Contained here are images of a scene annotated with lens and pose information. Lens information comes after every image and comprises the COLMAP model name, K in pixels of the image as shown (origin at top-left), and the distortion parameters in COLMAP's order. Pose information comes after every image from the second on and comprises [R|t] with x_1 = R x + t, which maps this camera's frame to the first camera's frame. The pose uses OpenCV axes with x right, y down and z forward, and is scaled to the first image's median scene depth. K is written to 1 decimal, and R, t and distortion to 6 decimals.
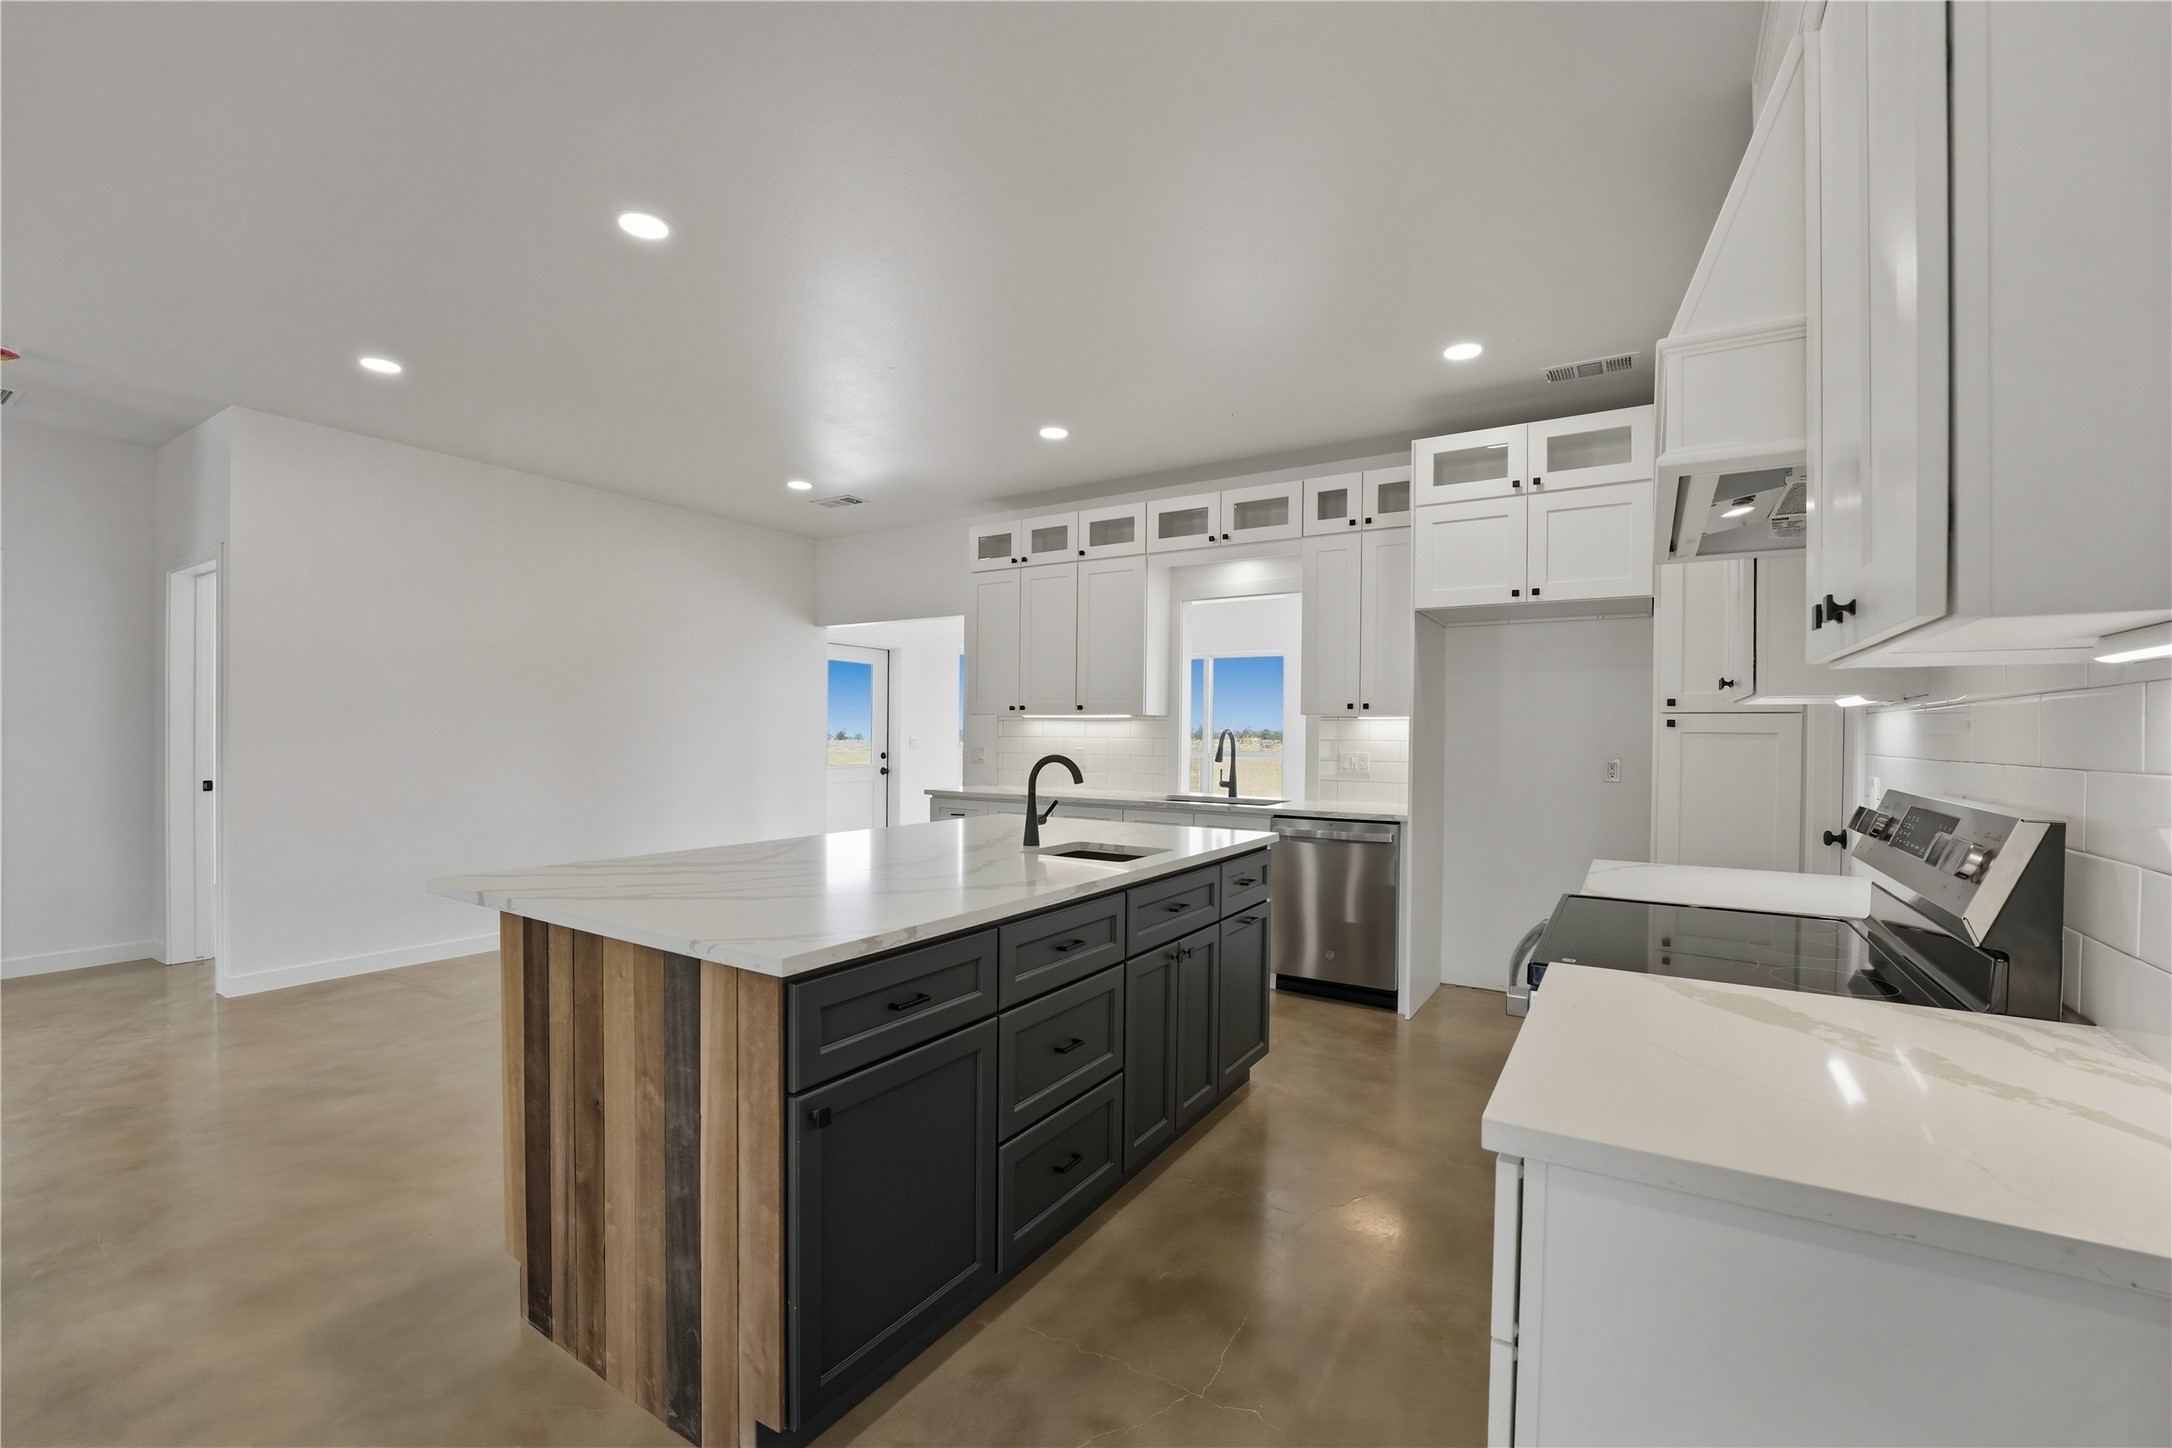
lens RADIAL K [[903.5, 0, 1092.3], [0, 903.5, 728.1], [0, 0, 1]] dist [-0.032298, 0.004316]
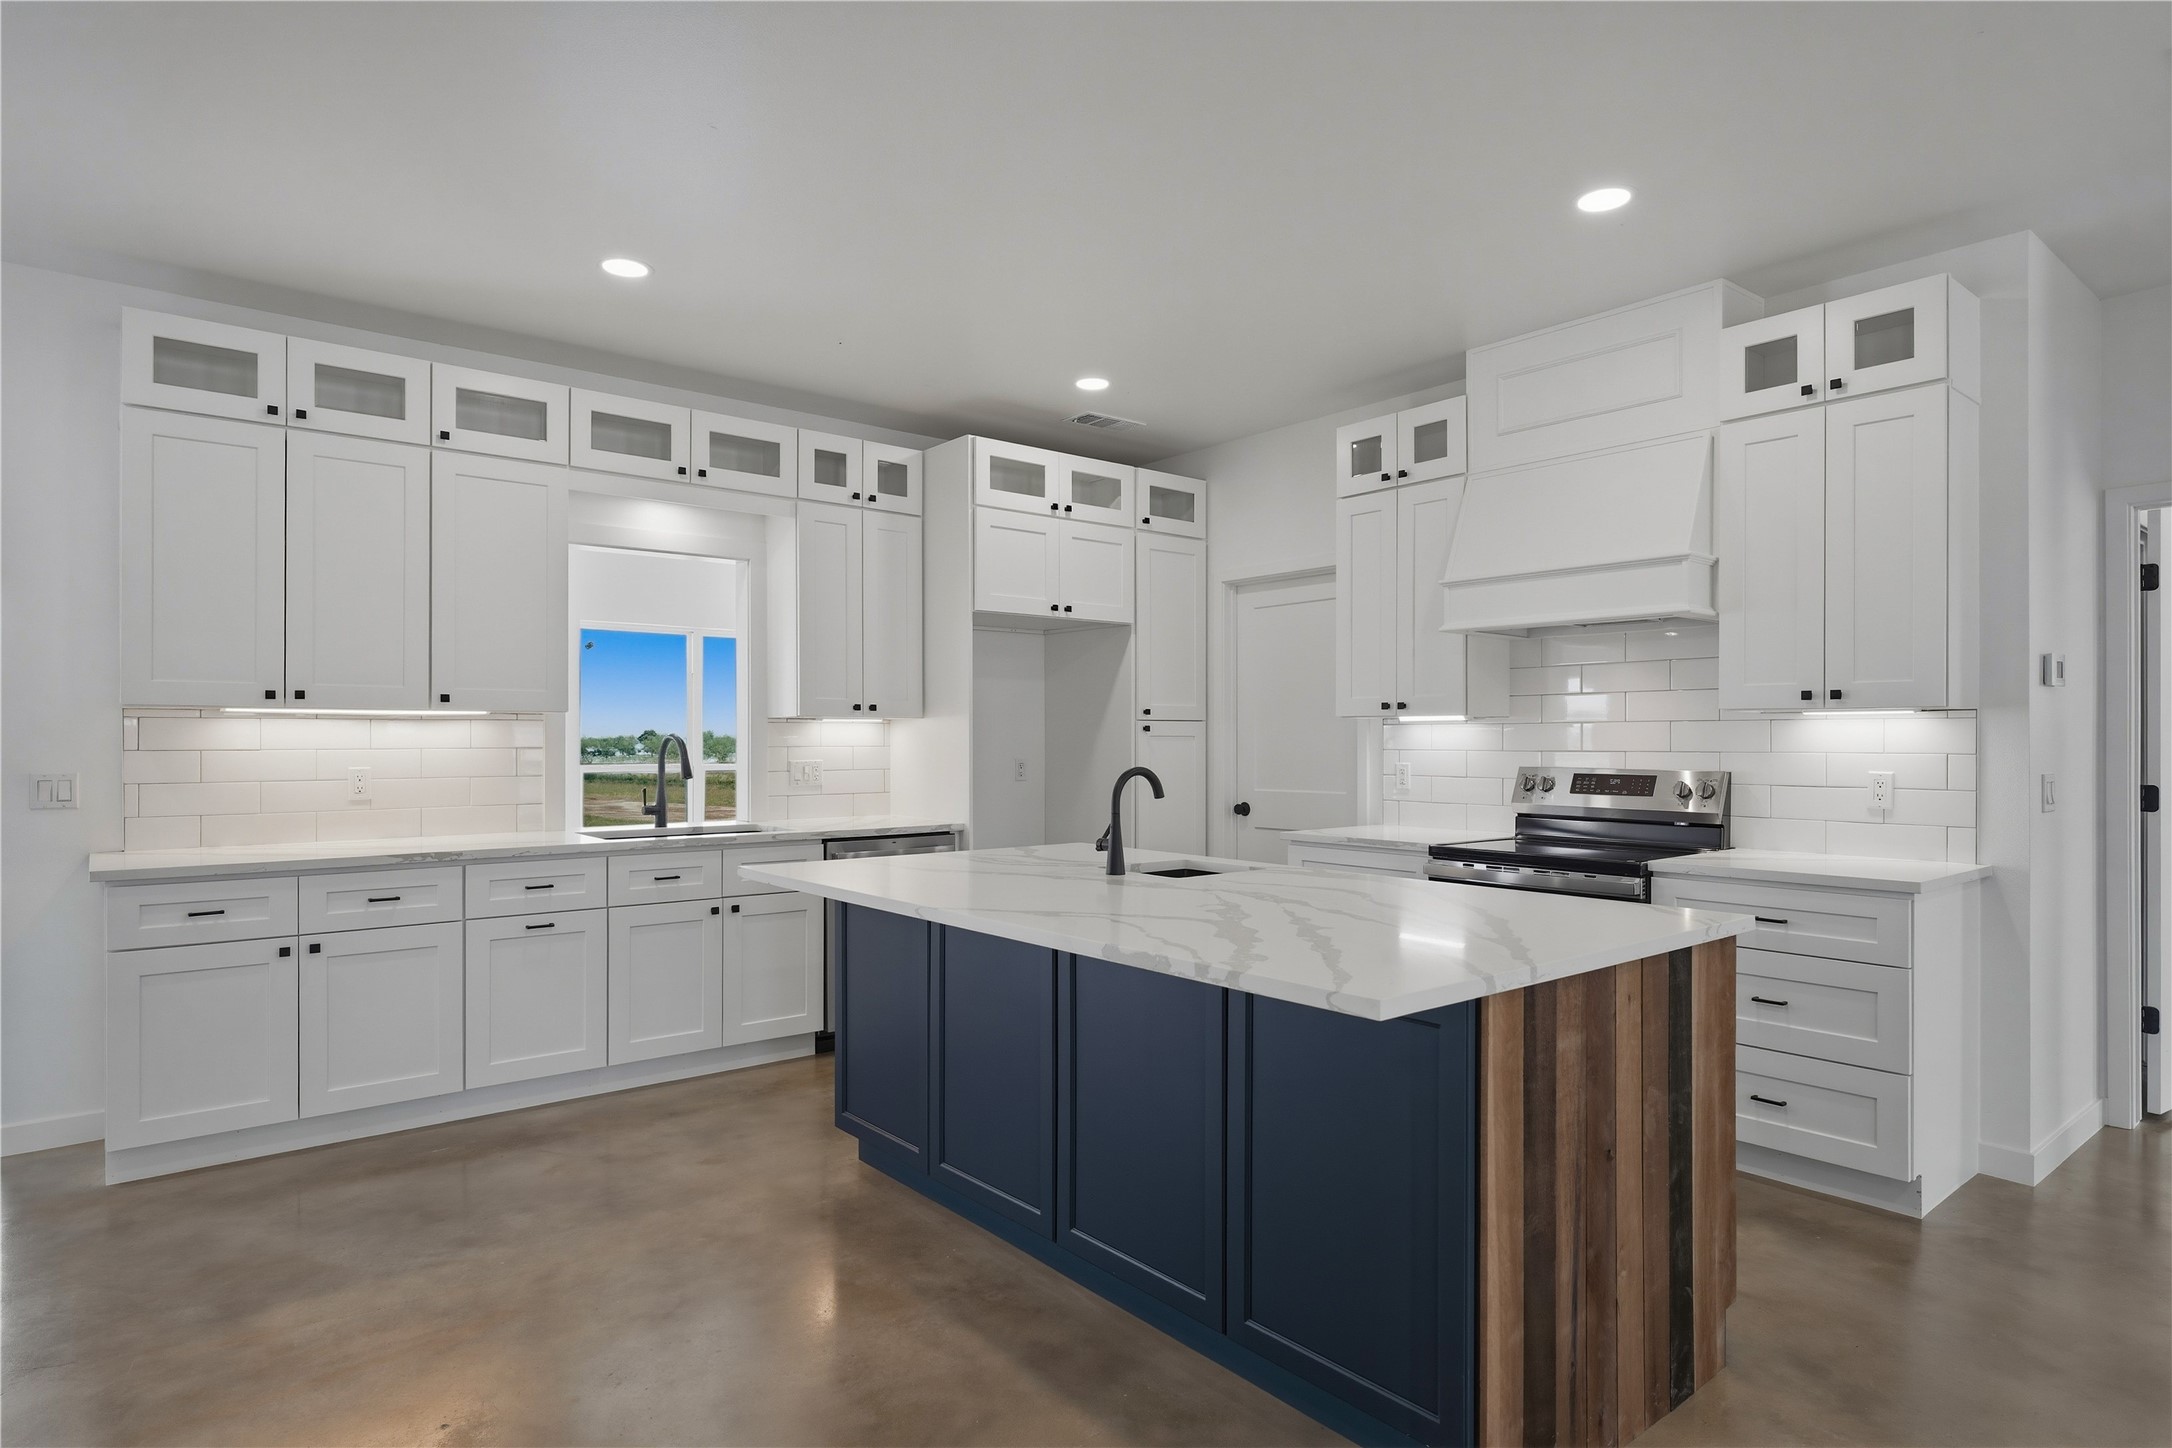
lens RADIAL K [[1180.0, 0, 1064.5], [0, 1180.0, 729.0], [0, 0, 1]] dist [-0.001582, -0.000379]
pose [[0.327540, -0.000893, 0.944837, -0.761243], [-0.002486, 0.999995, 0.001806, -0.005854], [-0.944834, -0.002940, 0.327537, 0.456844]]
